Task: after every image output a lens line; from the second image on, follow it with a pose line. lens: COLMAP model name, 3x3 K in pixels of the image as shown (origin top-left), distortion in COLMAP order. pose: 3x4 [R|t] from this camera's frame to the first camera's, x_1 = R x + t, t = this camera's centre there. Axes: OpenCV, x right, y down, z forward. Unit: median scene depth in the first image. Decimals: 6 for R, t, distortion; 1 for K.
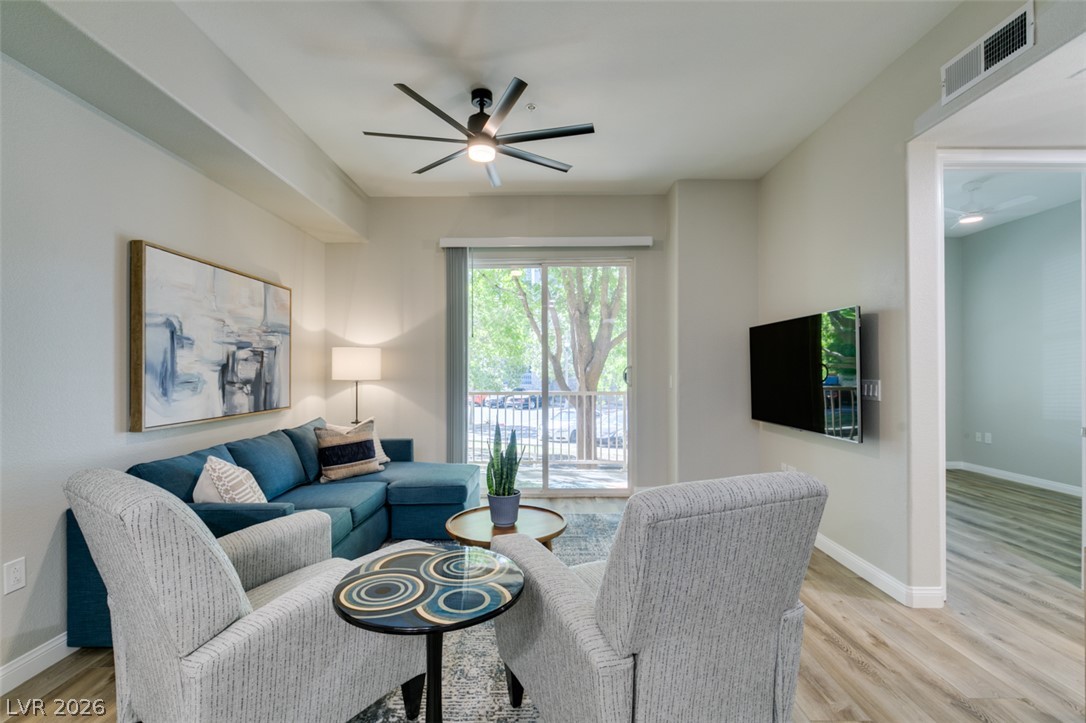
lens RADIAL K [[487.6, 0, 539.9], [0, 487.6, 366.5], [0, 0, 1]] dist [-0.001319, -0.000460]
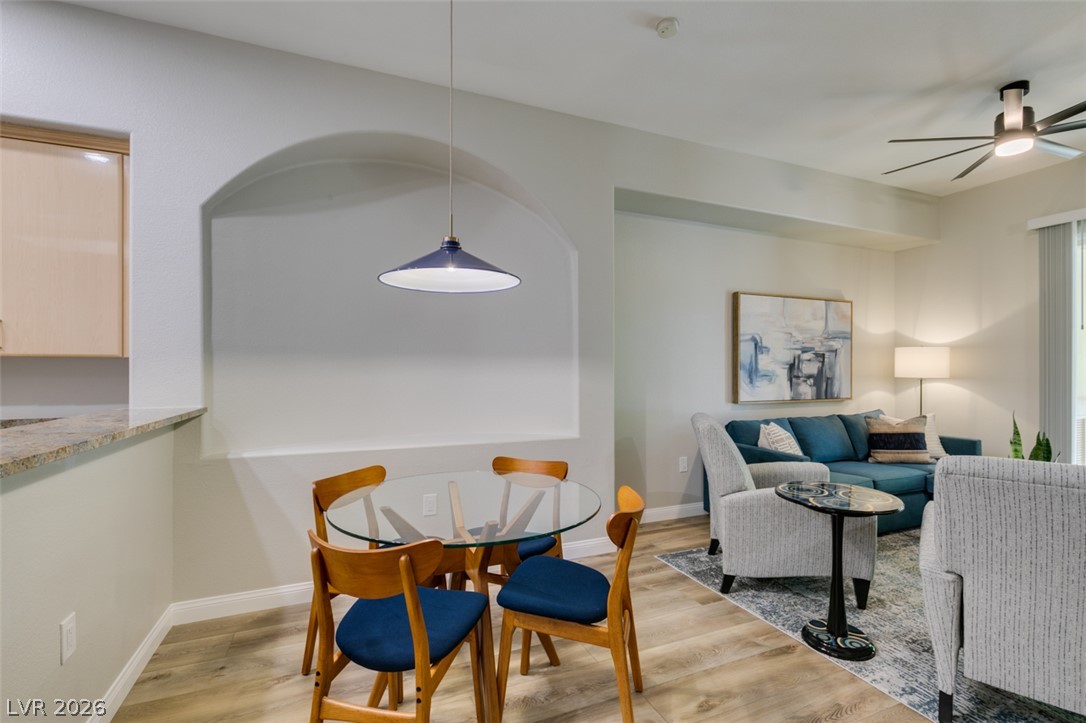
lens RADIAL K [[487.6, 0, 540.4], [0, 487.6, 365.5], [0, 0, 1]] dist [-0.001319, -0.000460]
pose [[0.390736, -0.000146, -0.920503, 0.365710], [0.003421, 0.999993, 0.001293, -0.003661], [0.920497, -0.003654, 0.390734, -0.230711]]
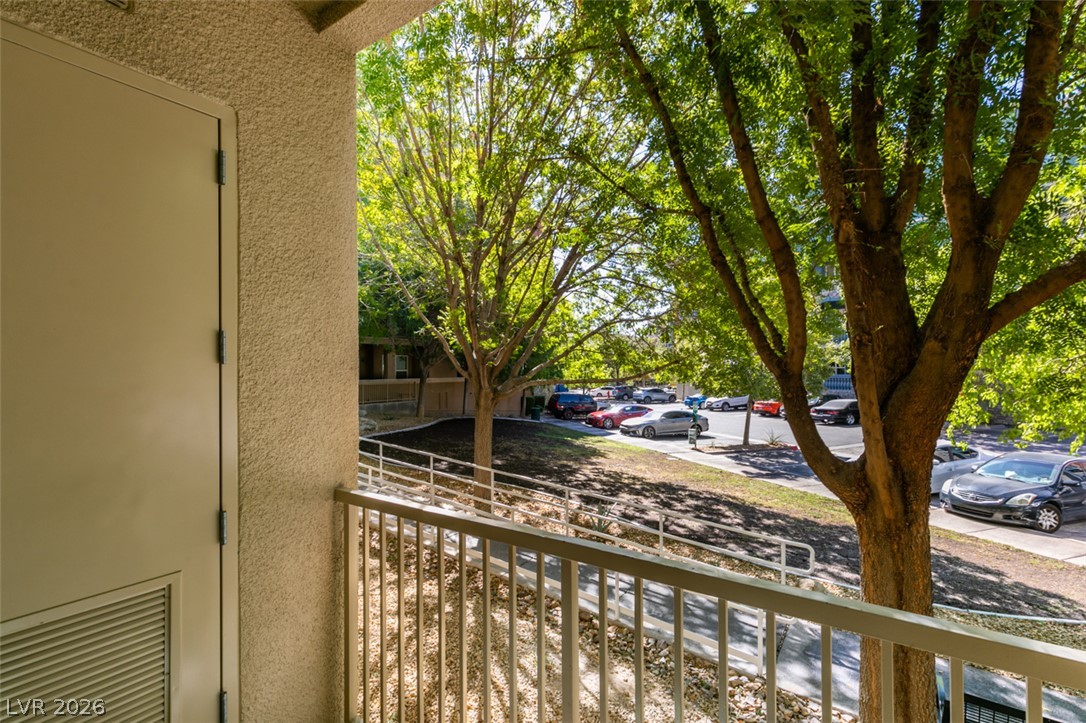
lens RADIAL K [[497.3, 0, 541.5], [0, 497.3, 366.2], [0, 0, 1]] dist [-0.001162, 0.000020]
pose [[0.827448, -0.006485, -0.561504, 0.245334], [0.008624, 0.999962, 0.001159, -0.051887], [0.561476, -0.005802, 0.827473, 1.618481]]
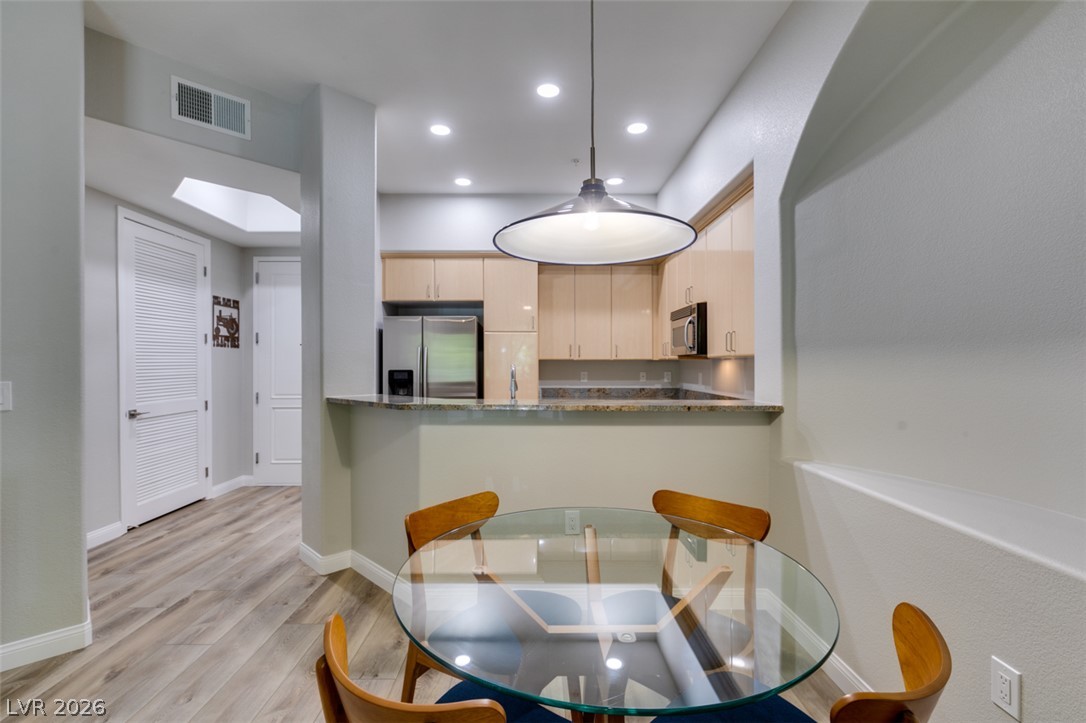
lens RADIAL K [[487.6, 0, 540.8], [0, 487.6, 363.0], [0, 0, 1]] dist [-0.001319, -0.000460]
pose [[-0.999831, 0.005359, -0.017613, -0.146754], [0.005510, 0.999948, -0.008551, -0.000325], [0.017566, -0.008647, -0.999808, 0.294296]]
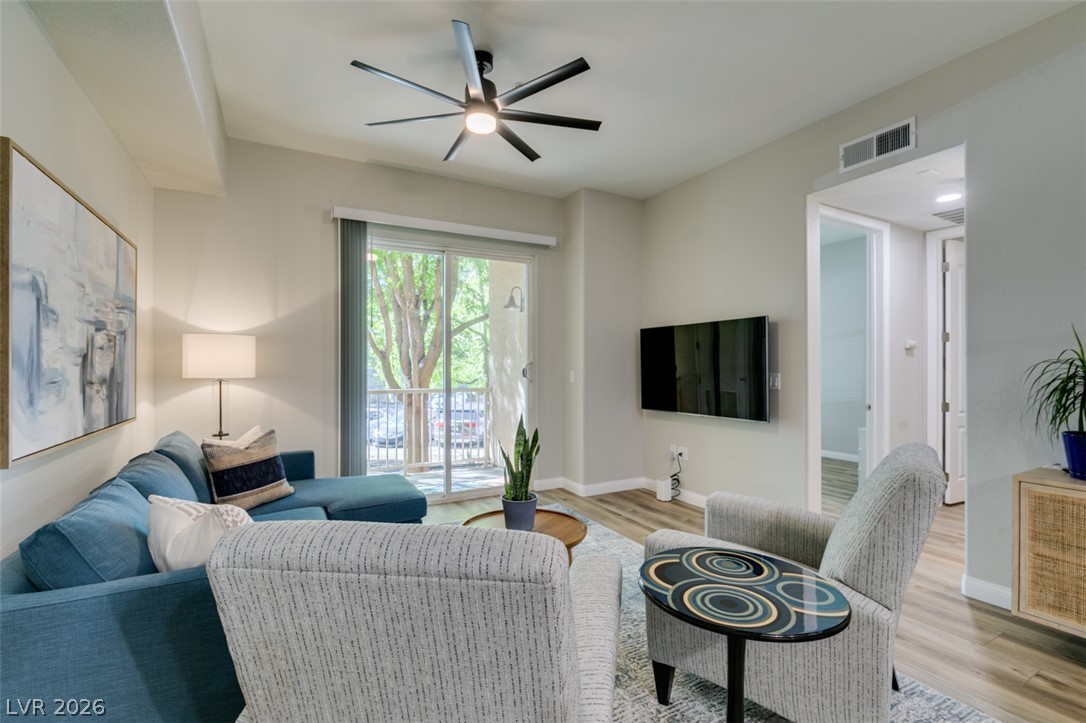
lens RADIAL K [[487.6, 0, 543.0], [0, 487.6, 365.8], [0, 0, 1]] dist [-0.001319, -0.000460]
pose [[0.876072, 0.003136, 0.482169, -0.404806], [-0.005397, 0.999980, 0.003302, 0.004805], [-0.482149, -0.005495, 0.876072, 0.138385]]
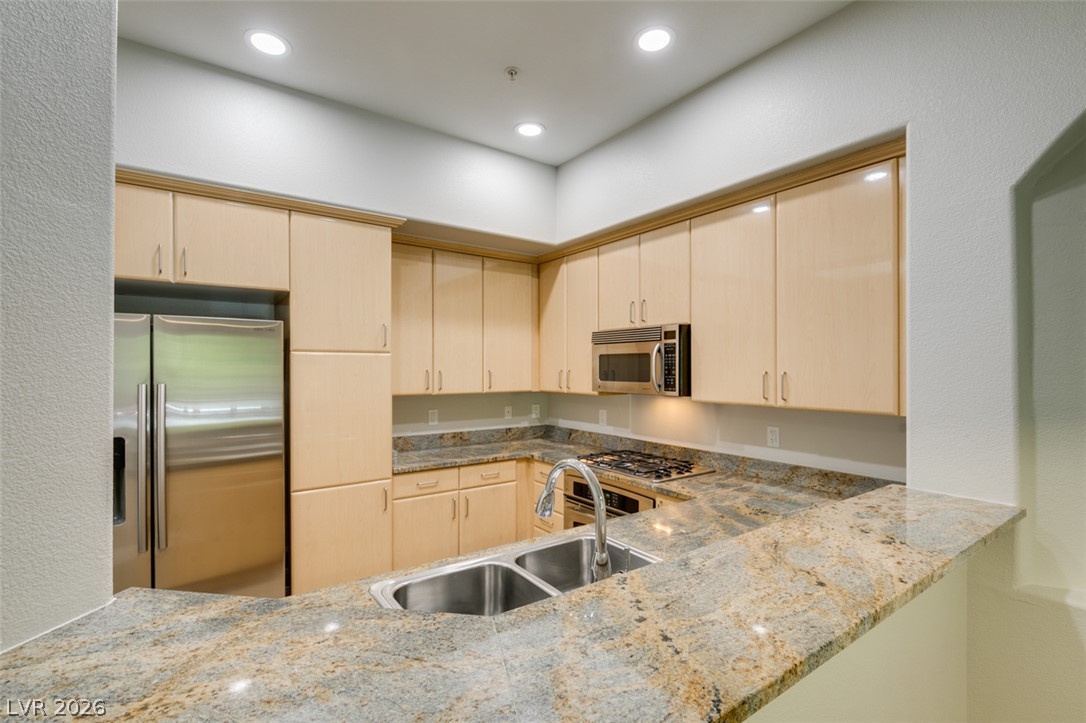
lens RADIAL K [[487.6, 0, 544.2], [0, 487.6, 367.5], [0, 0, 1]] dist [-0.001319, -0.000460]
pose [[-0.808240, 0.004366, -0.588837, 0.124976], [0.006463, 0.999978, -0.001457, -0.076231], [0.588817, -0.004983, -0.808251, -0.303231]]
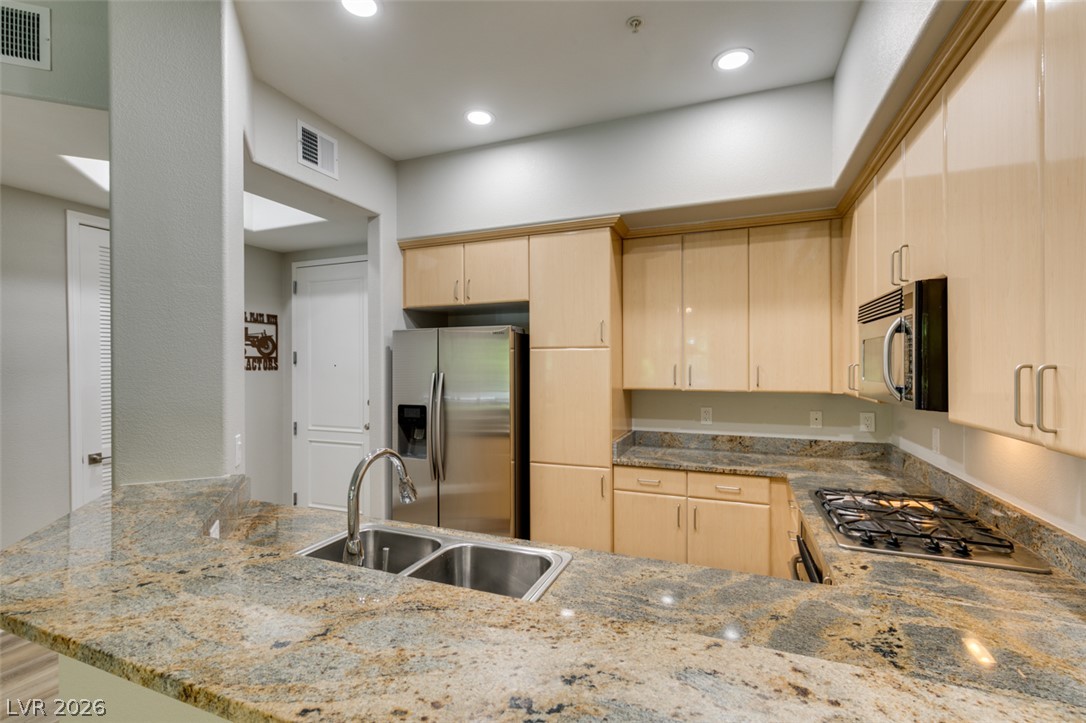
lens RADIAL K [[487.6, 0, 541.9], [0, 487.6, 360.8], [0, 0, 1]] dist [-0.001319, -0.000460]
pose [[-0.933035, 0.009445, 0.359662, -0.366594], [0.005056, 0.999901, -0.013140, -0.069069], [-0.359750, -0.010441, -0.932990, -0.280138]]
